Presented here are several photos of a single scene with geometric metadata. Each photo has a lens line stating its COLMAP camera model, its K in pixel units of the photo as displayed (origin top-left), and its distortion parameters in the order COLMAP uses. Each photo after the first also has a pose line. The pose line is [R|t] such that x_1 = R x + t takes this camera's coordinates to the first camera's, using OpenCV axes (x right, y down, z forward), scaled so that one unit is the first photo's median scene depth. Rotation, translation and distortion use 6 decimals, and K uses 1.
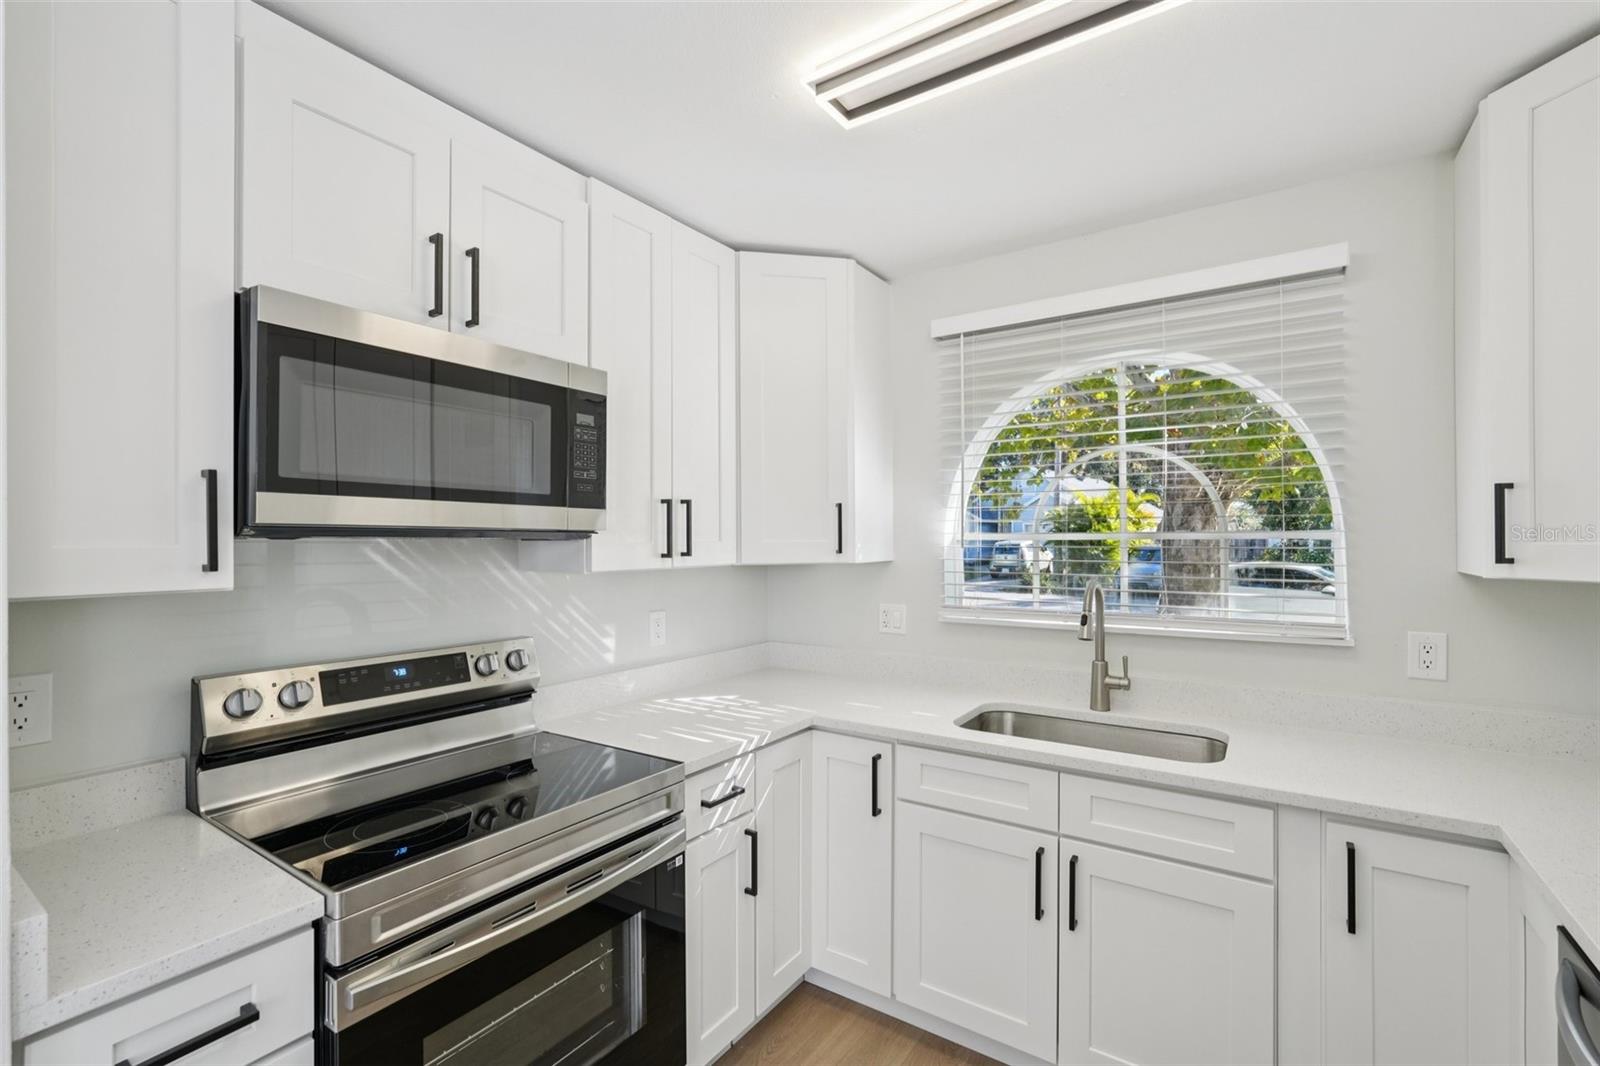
lens RADIAL K [[709.7, 0, 793.9], [0, 709.7, 539.5], [0, 0, 1]] dist [-0.000509, 0.000498]
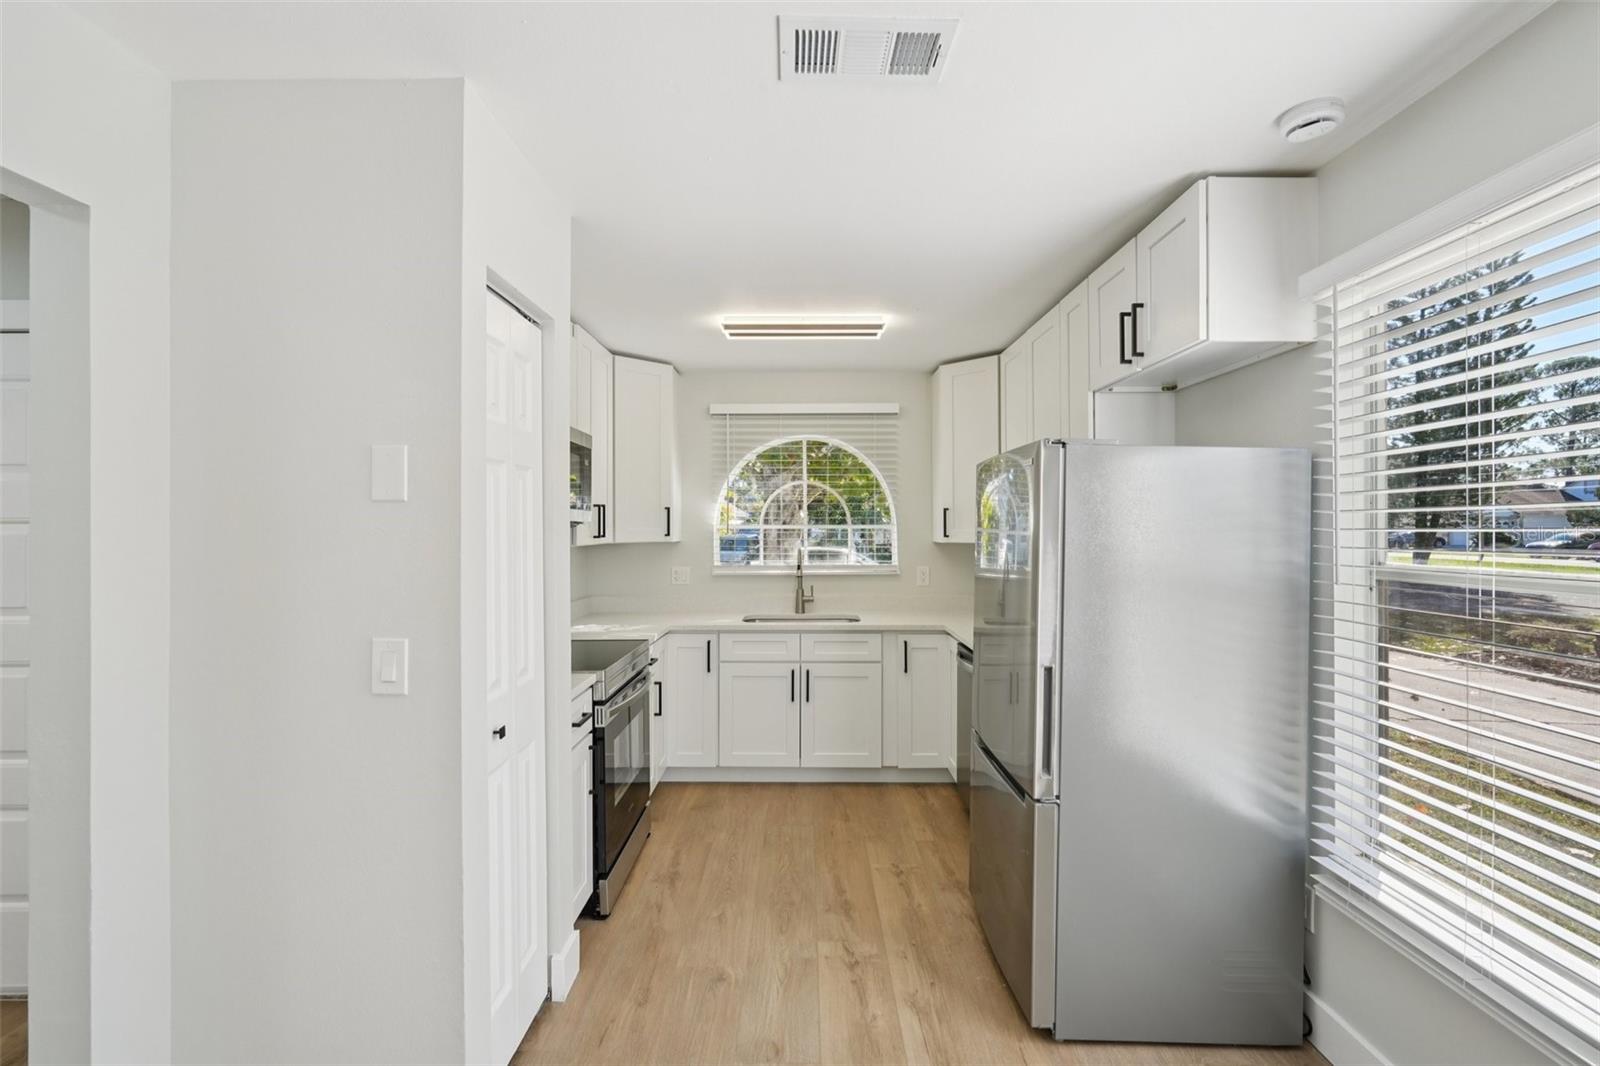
lens RADIAL K [[719.9, 0, 790.6], [0, 719.9, 526.4], [0, 0, 1]] dist [0.001025, 0.000322]
pose [[0.839636, 0.003218, 0.543139, -0.739166], [-0.002048, 0.999994, -0.002759, 0.000417], [-0.543145, 0.001204, 0.839638, -0.734955]]
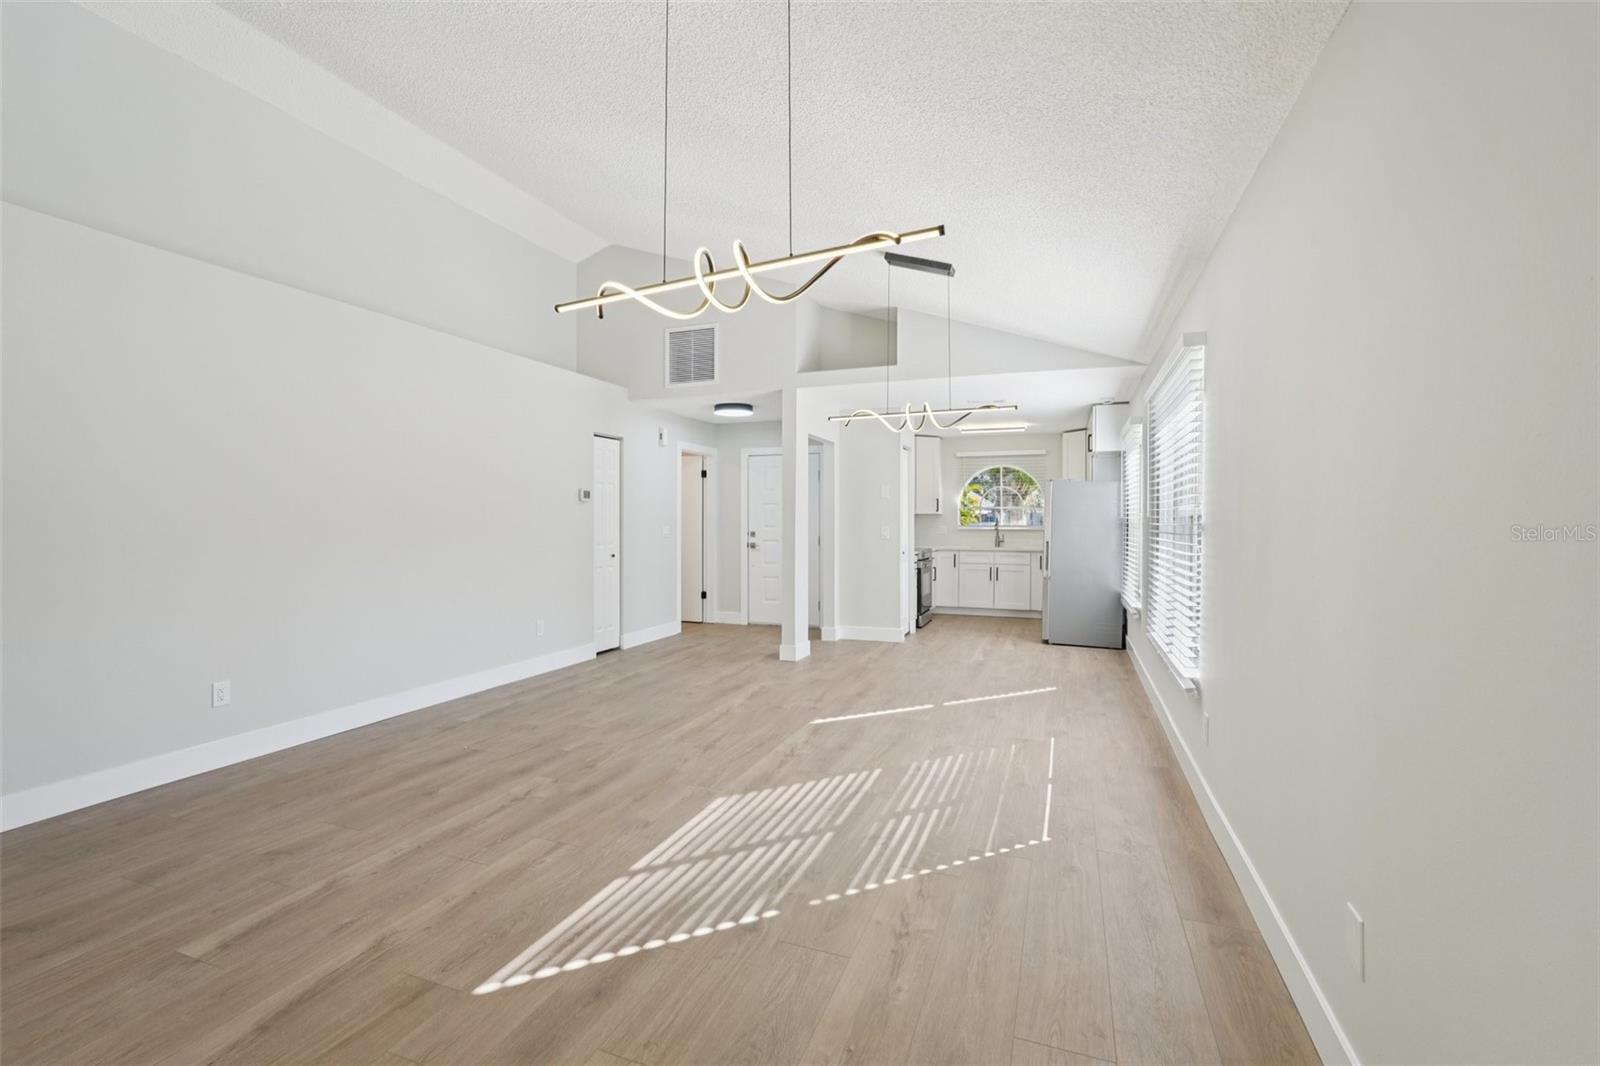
lens RADIAL K [[709.7, 0, 793.9], [0, 709.7, 539.5], [0, 0, 1]] dist [-0.000509, 0.000498]
pose [[0.973757, -0.005370, 0.227525, -1.910366], [-0.001002, 0.999611, 0.027879, 0.077759], [-0.227586, -0.027376, 0.973373, -3.179789]]
